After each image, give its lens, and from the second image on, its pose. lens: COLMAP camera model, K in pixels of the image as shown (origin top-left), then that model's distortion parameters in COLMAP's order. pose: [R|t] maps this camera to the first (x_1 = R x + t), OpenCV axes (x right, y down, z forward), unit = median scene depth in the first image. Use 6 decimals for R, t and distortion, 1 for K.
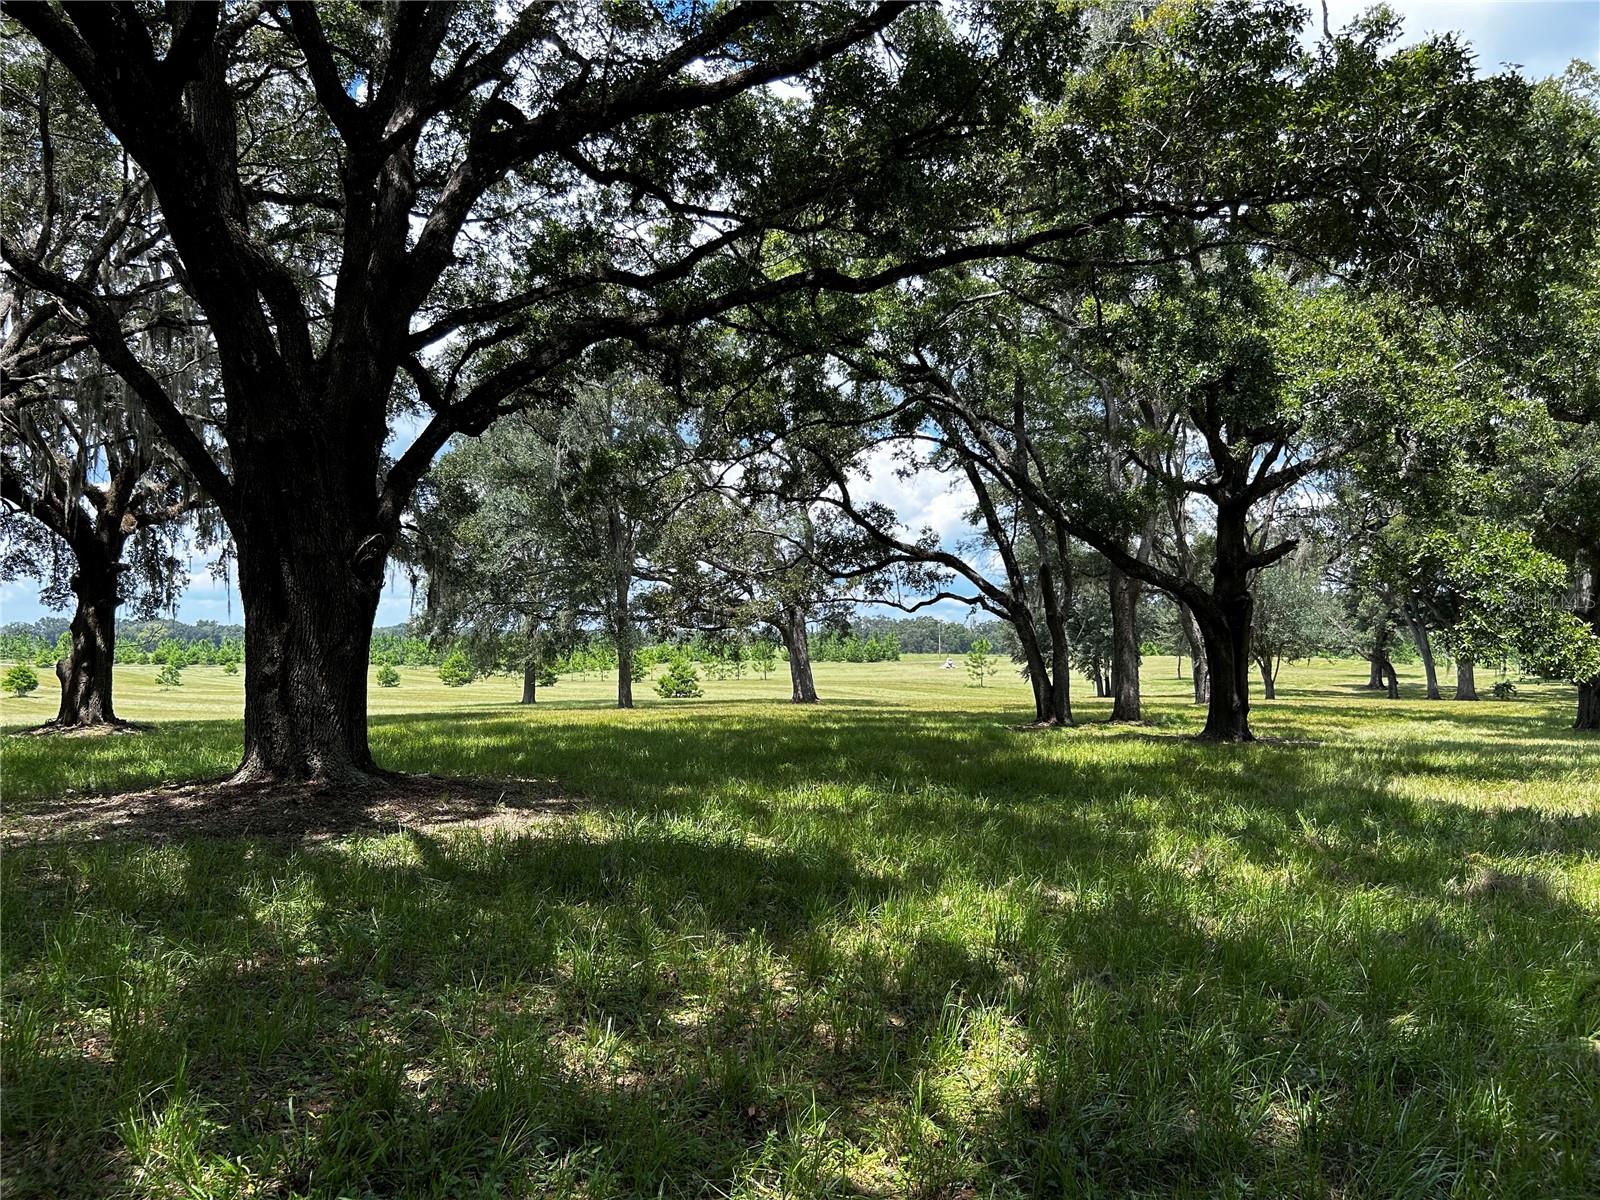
lens RADIAL K [[1212.8, 0, 796.9], [0, 1212.8, 601.0], [0, 0, 1]] dist [0.065372, -0.072632]
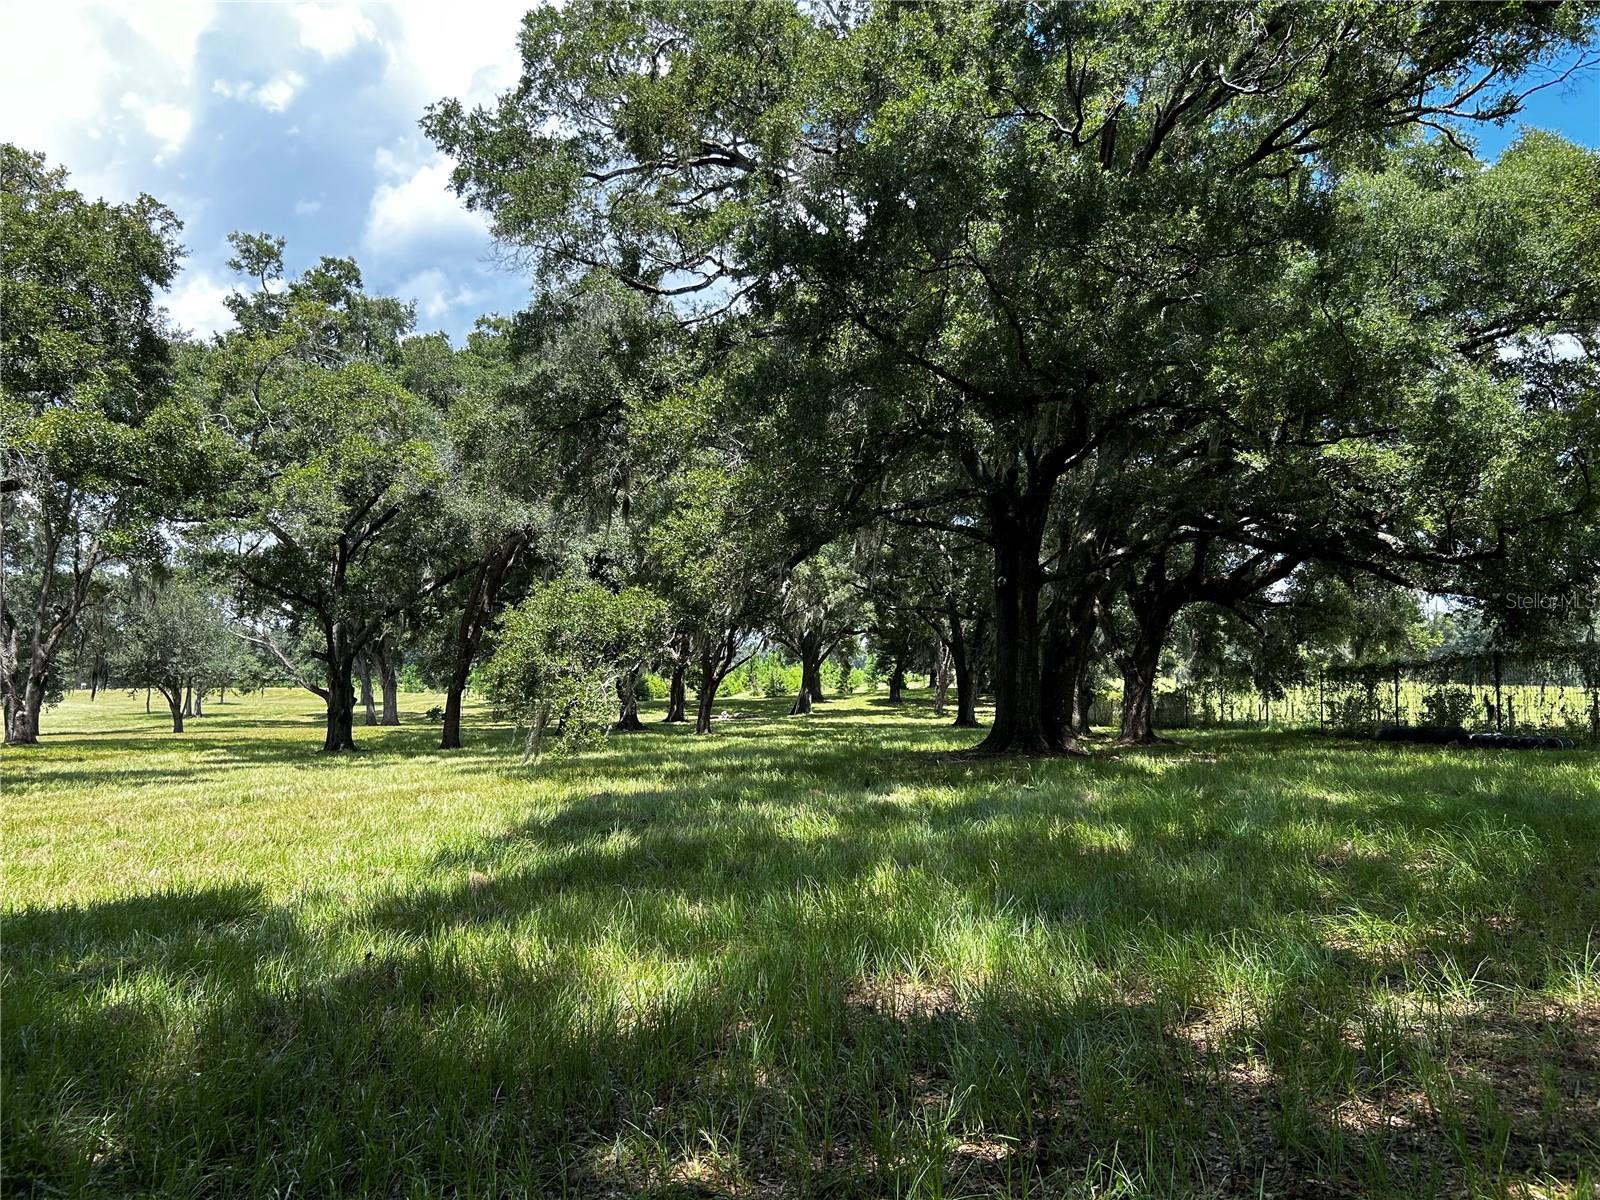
lens RADIAL K [[1212.8, 0, 780.6], [0, 1212.8, 610.3], [0, 0, 1]] dist [0.065372, -0.072632]
pose [[0.758390, 0.026439, 0.651265, 0.208753], [-0.015884, 0.999630, -0.022085, -0.013023], [-0.651607, 0.006404, 0.758529, -0.188896]]
